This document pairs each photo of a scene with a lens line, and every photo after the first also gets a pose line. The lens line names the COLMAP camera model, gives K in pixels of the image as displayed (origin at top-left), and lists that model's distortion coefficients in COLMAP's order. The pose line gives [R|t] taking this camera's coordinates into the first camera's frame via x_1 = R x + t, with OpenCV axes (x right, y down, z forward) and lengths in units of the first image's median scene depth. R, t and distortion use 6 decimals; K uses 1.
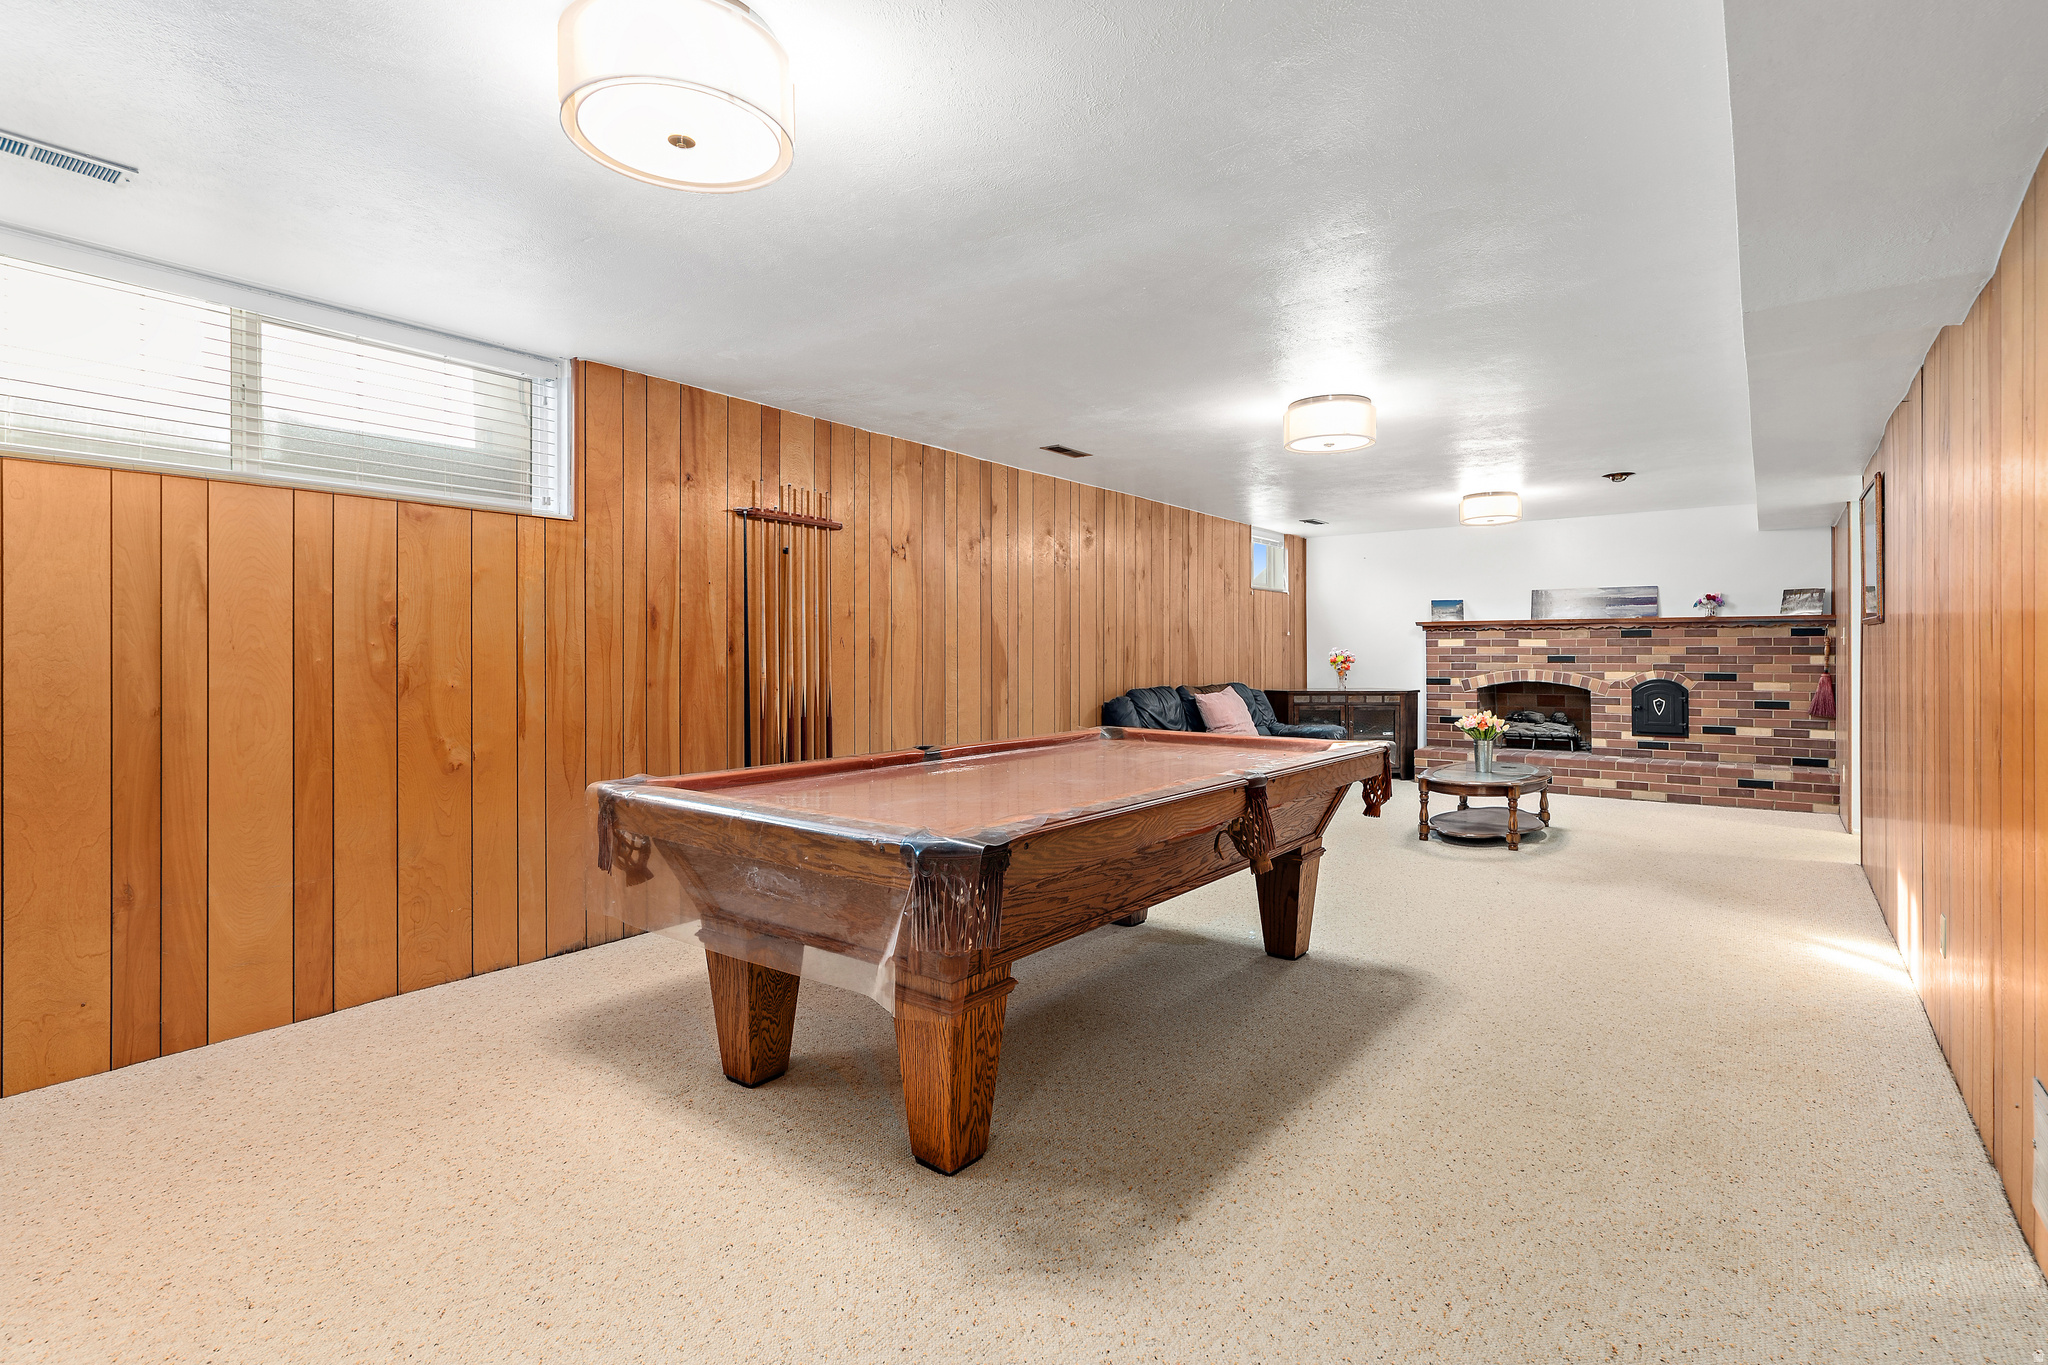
lens RADIAL K [[951.8, 0, 1028.7], [0, 951.8, 649.8], [0, 0, 1]] dist [0.008160, -0.001600]
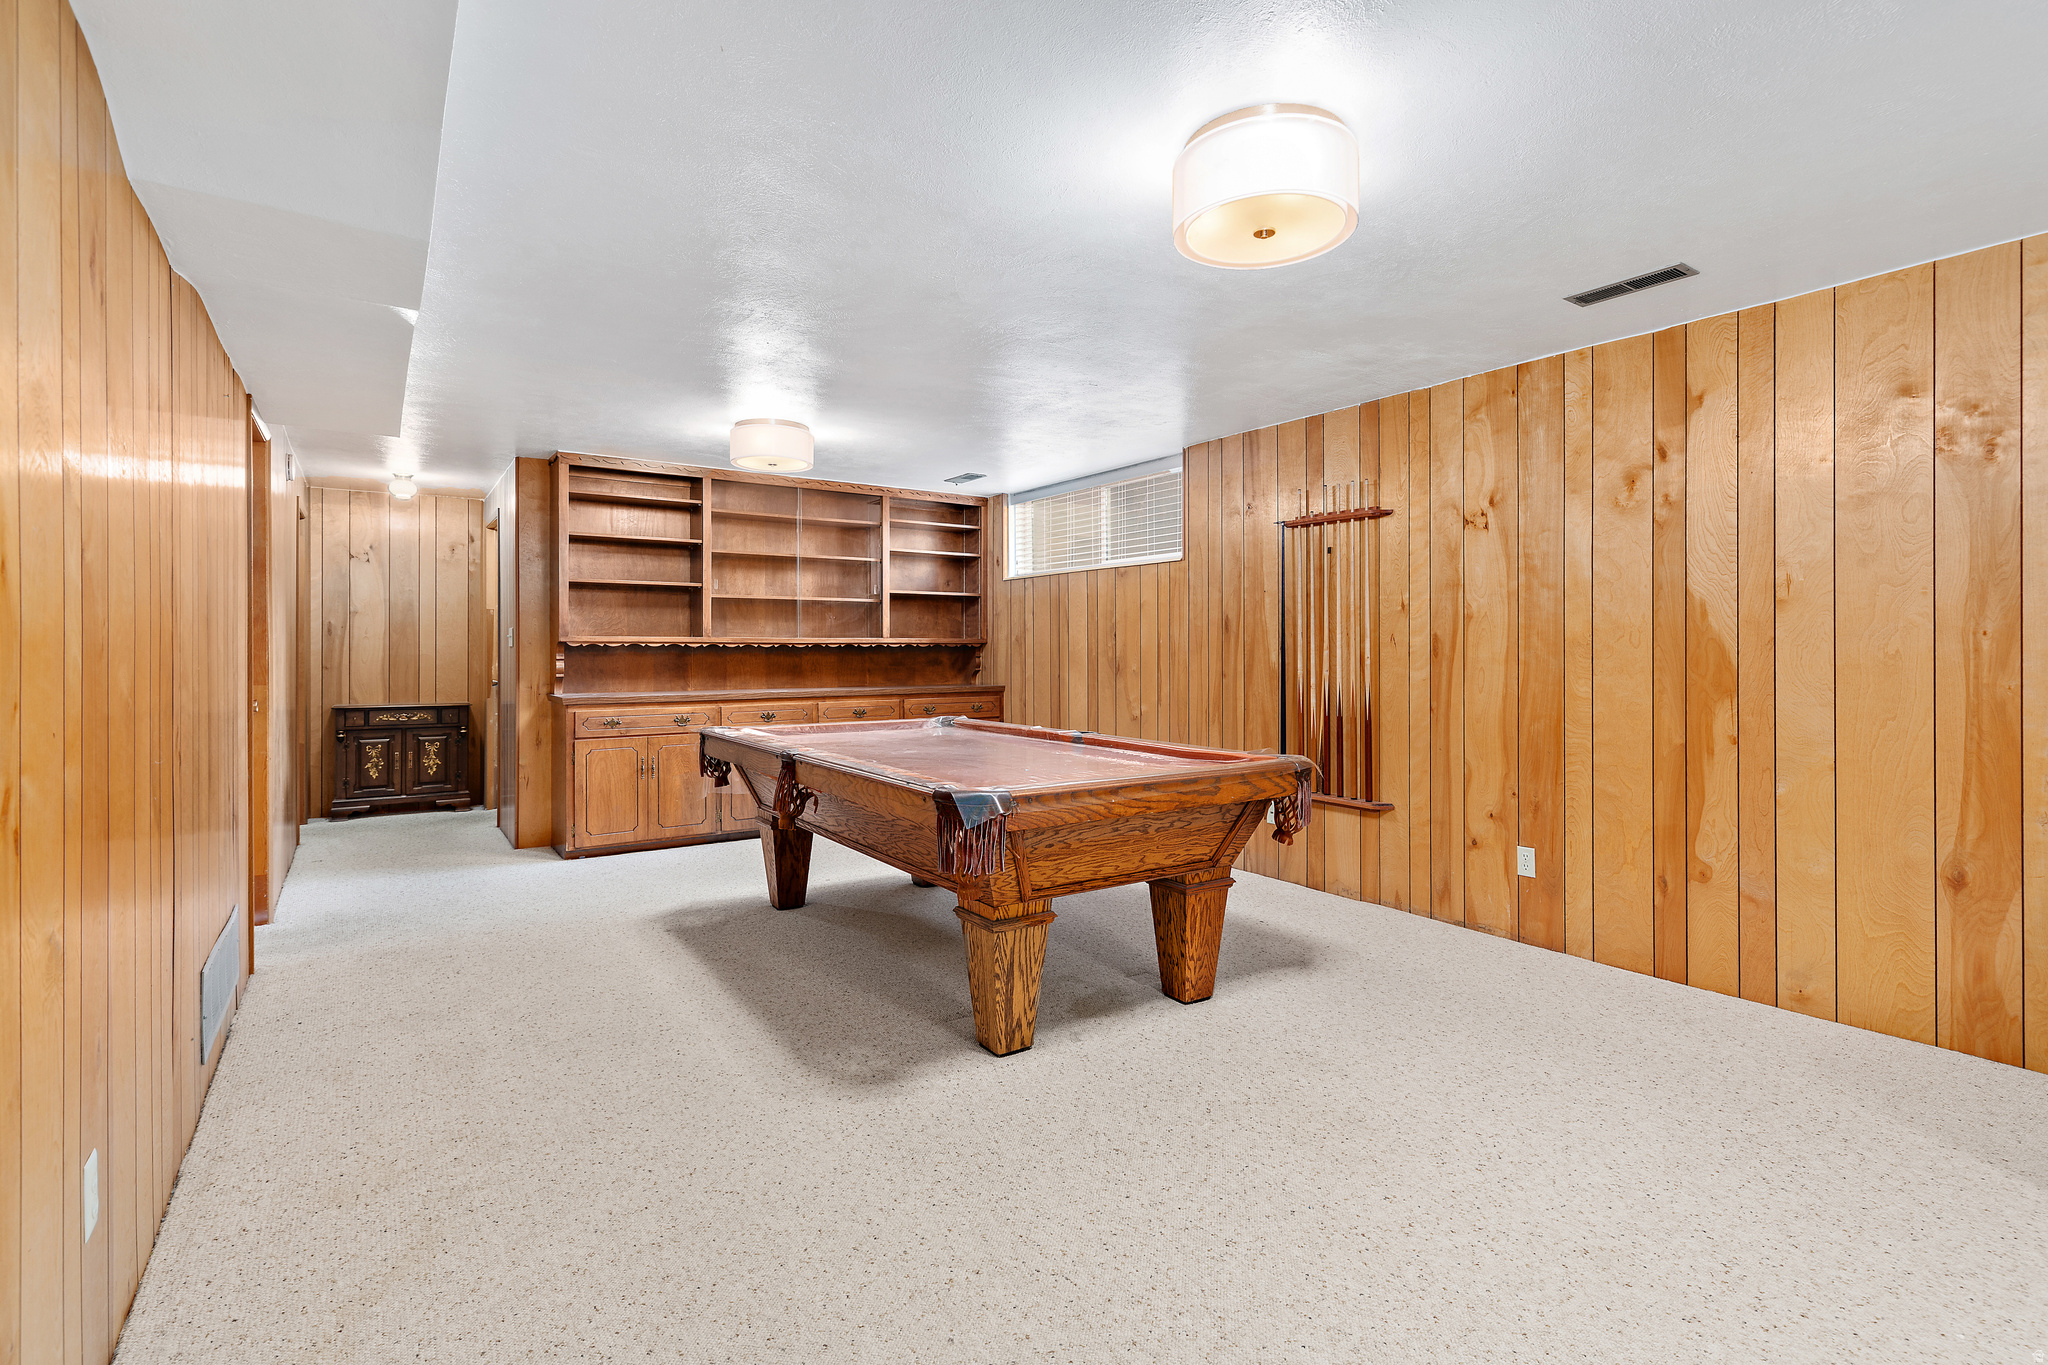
lens RADIAL K [[951.8, 0, 1063.3], [0, 951.8, 647.4], [0, 0, 1]] dist [0.008160, -0.001600]
pose [[-0.280517, 0.000540, -0.959849, 0.510246], [0.005081, 0.999987, -0.000923, -0.000726], [0.959836, -0.005136, -0.280516, 0.647636]]
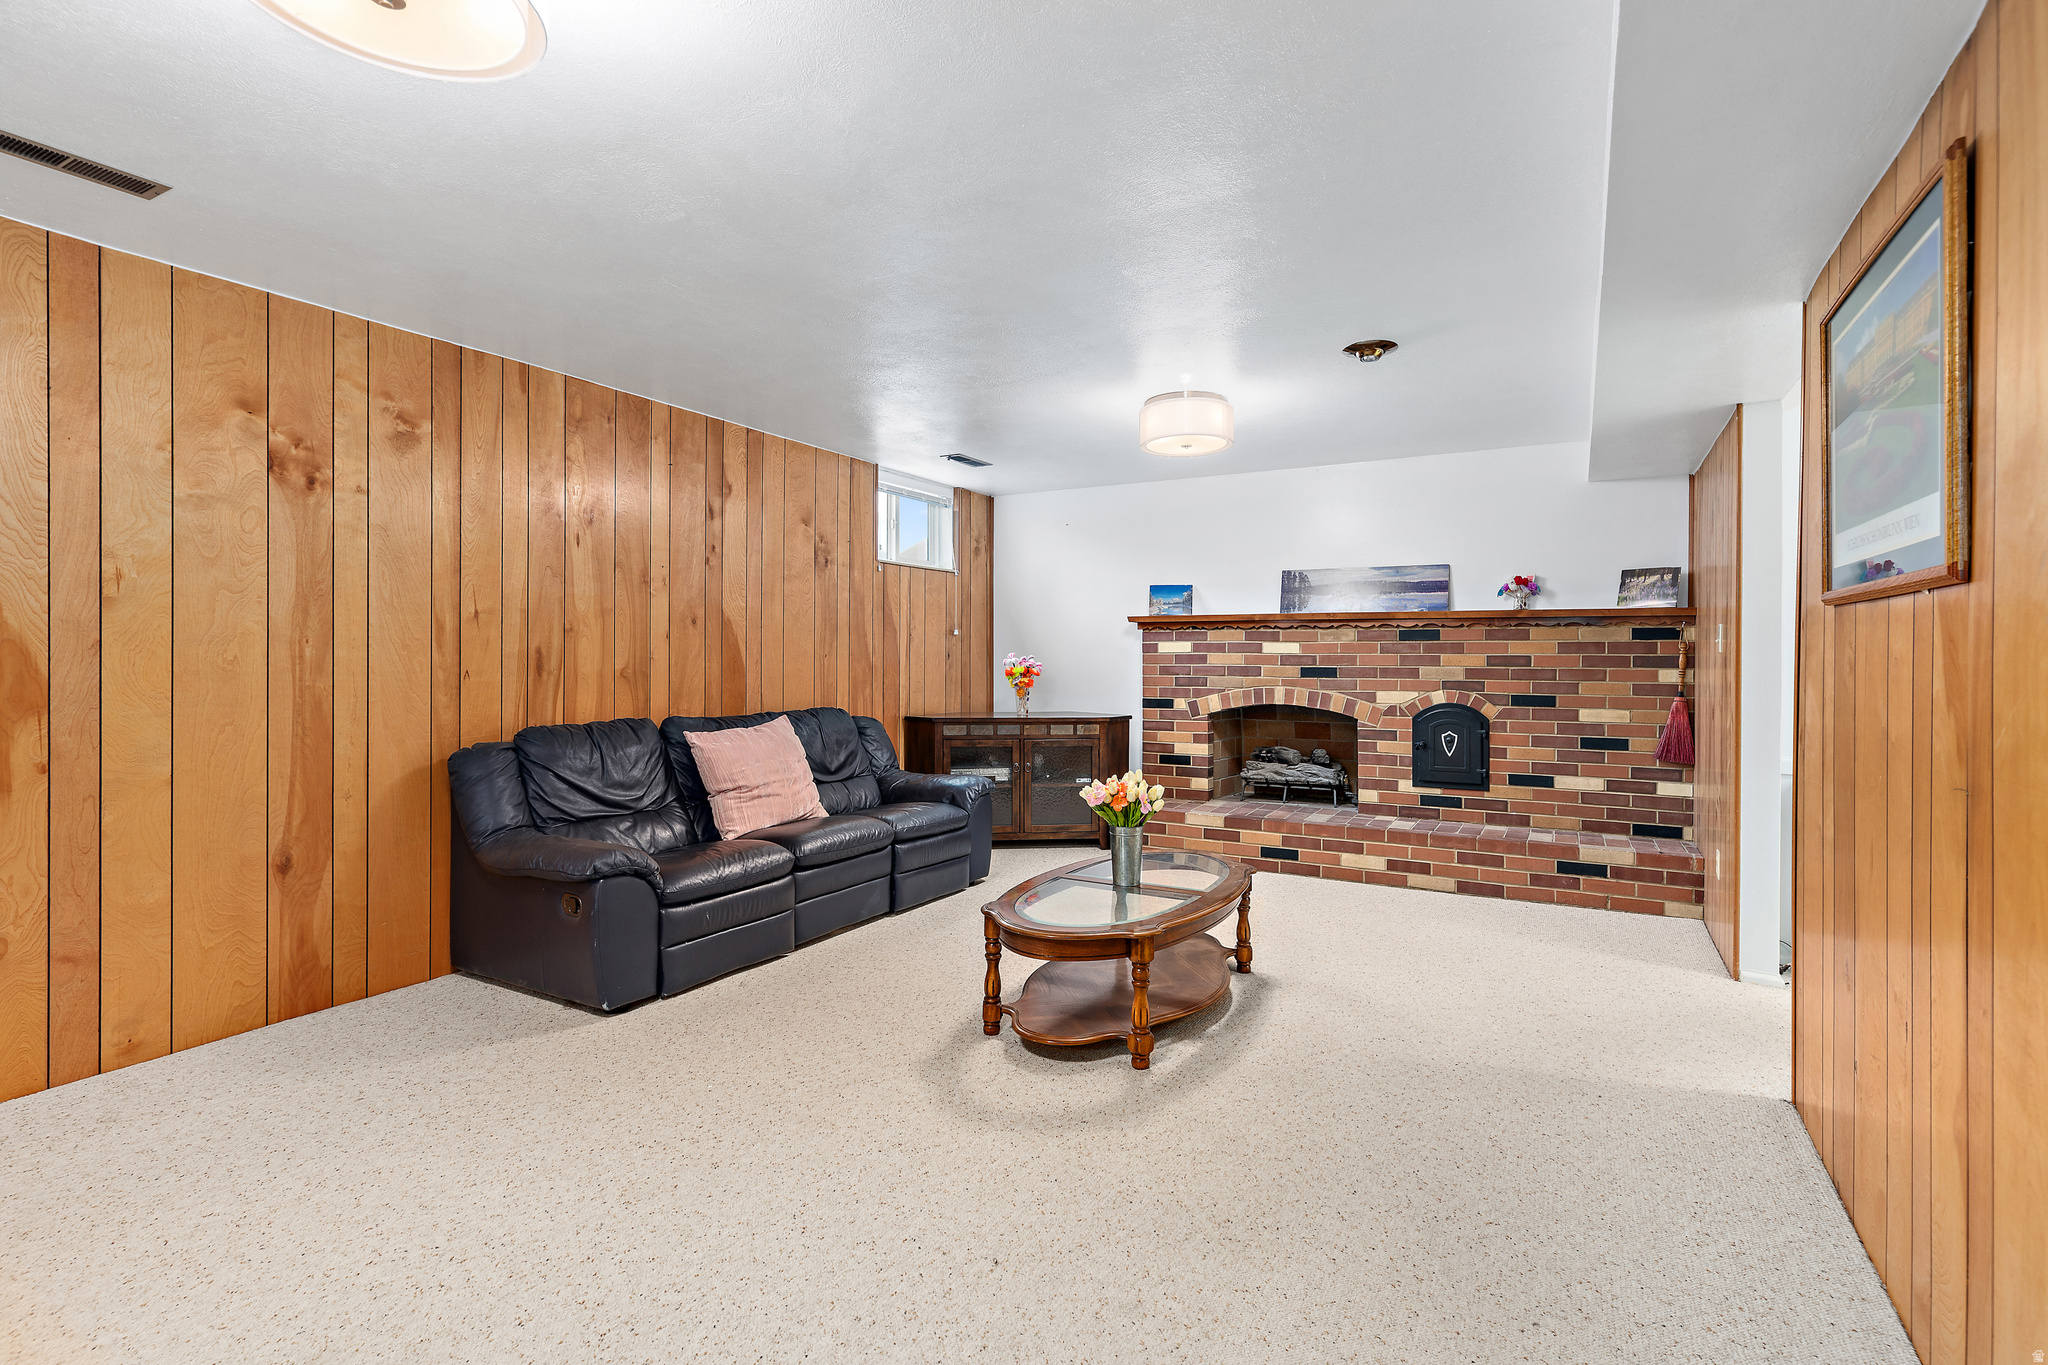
lens RADIAL K [[951.8, 0, 1025.7], [0, 951.8, 660.9], [0, 0, 1]] dist [0.008160, -0.001600]
pose [[0.990859, 0.005425, 0.134789, 0.302506], [-0.006162, 0.999968, 0.005048, -0.000220], [-0.134757, -0.005832, 0.990861, 0.415380]]
